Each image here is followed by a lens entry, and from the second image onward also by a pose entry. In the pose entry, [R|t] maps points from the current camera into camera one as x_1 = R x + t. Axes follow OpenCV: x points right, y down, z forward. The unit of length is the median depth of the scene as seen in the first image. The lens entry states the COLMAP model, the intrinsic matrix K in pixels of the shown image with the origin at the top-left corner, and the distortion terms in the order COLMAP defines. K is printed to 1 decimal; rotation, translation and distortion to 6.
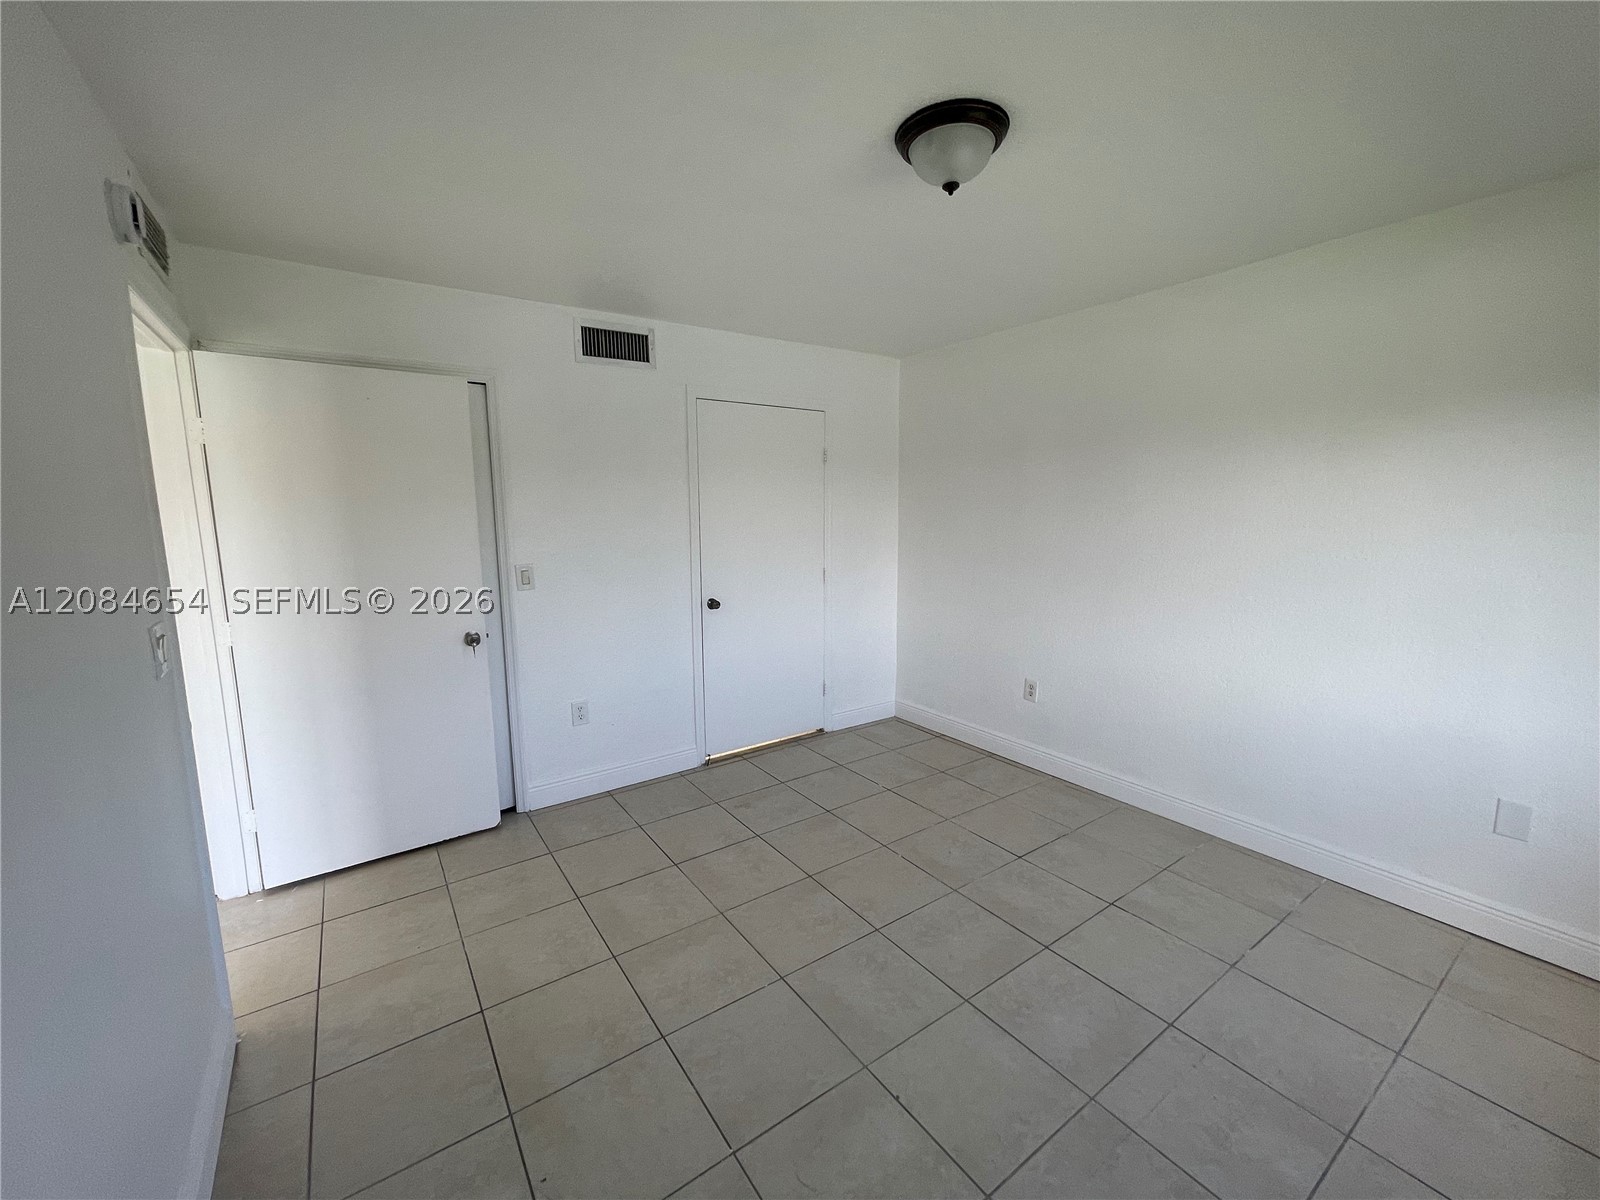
lens RADIAL K [[643.1, 0, 795.0], [0, 643.1, 597.9], [0, 0, 1]] dist [0.002629, -0.000742]
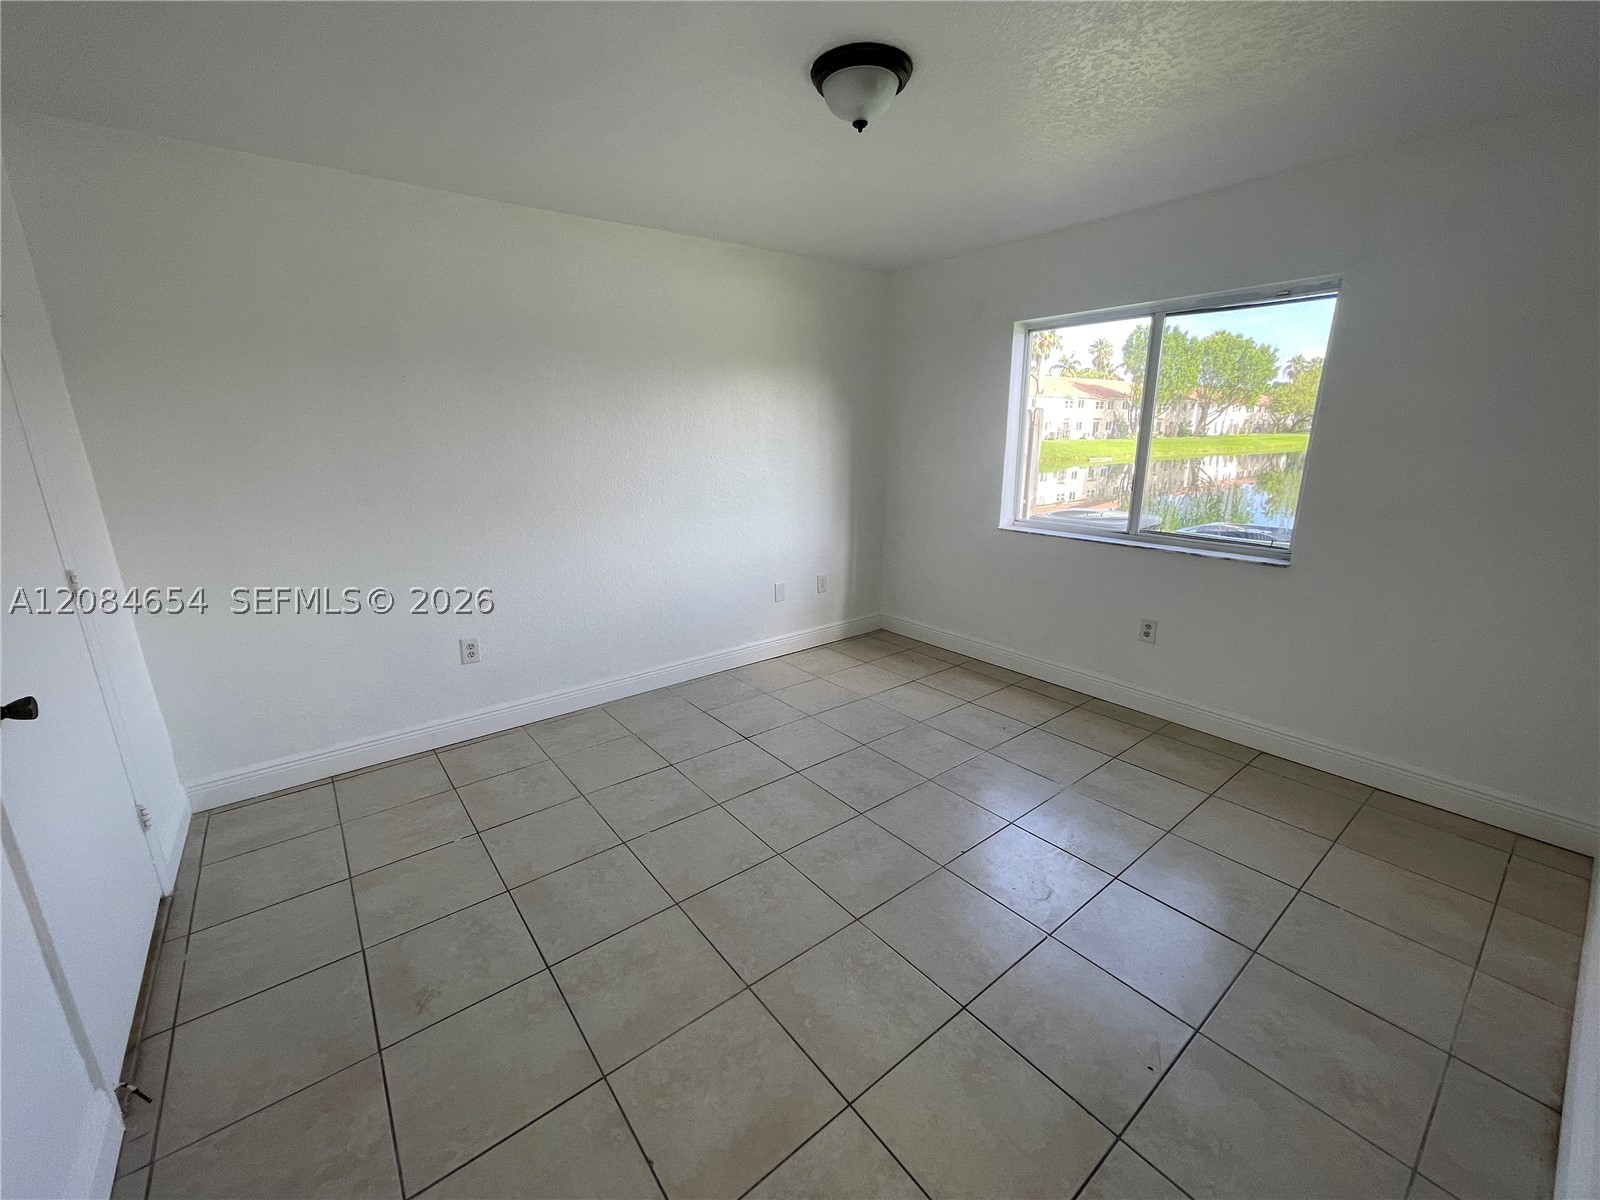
lens RADIAL K [[643.1, 0, 795.9], [0, 643.1, 594.6], [0, 0, 1]] dist [0.002629, -0.000742]
pose [[-0.050956, -0.242991, 0.968689, -0.498493], [0.148147, 0.957379, 0.247947, -0.081582], [-0.987652, 0.156143, -0.012786, 0.609355]]
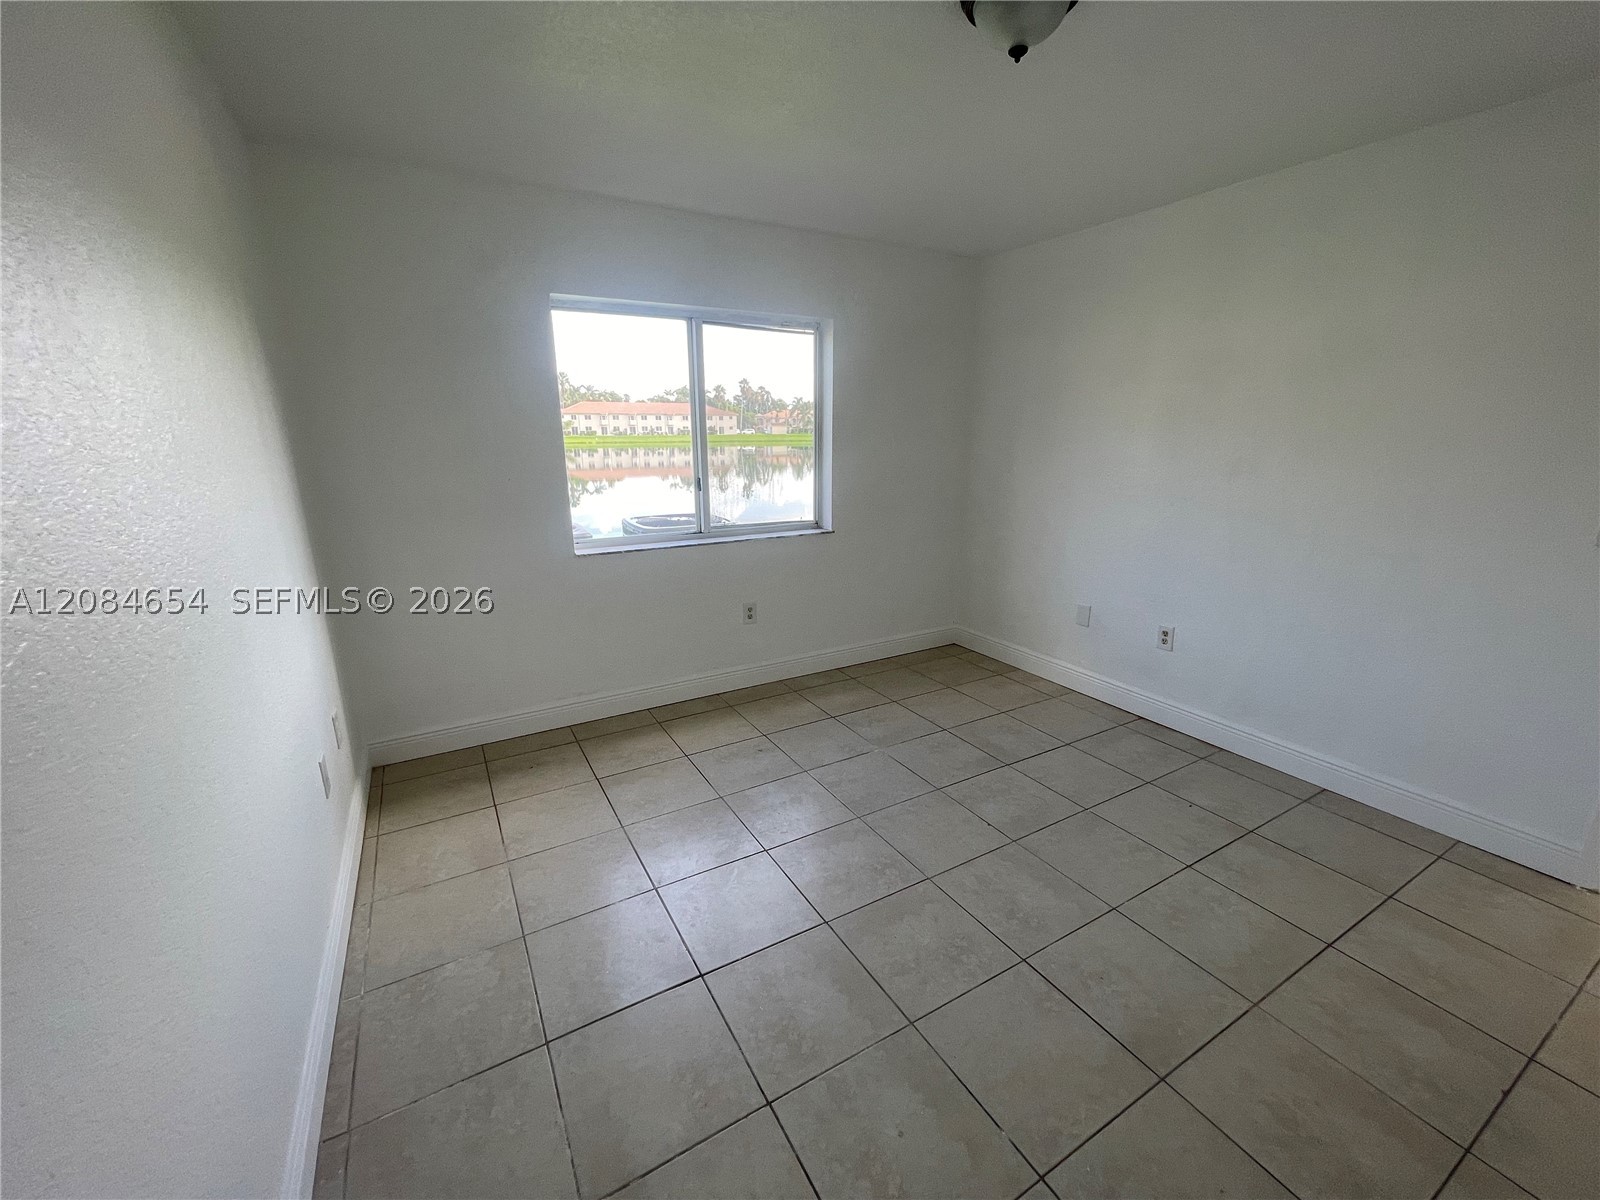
lens RADIAL K [[643.1, 0, 800.4], [0, 643.1, 600.8], [0, 0, 1]] dist [0.002629, -0.000742]
pose [[-0.994891, -0.015509, 0.099759, 0.221541], [0.024885, 0.919971, 0.391196, -0.147448], [-0.097842, 0.391680, -0.914885, 1.050088]]
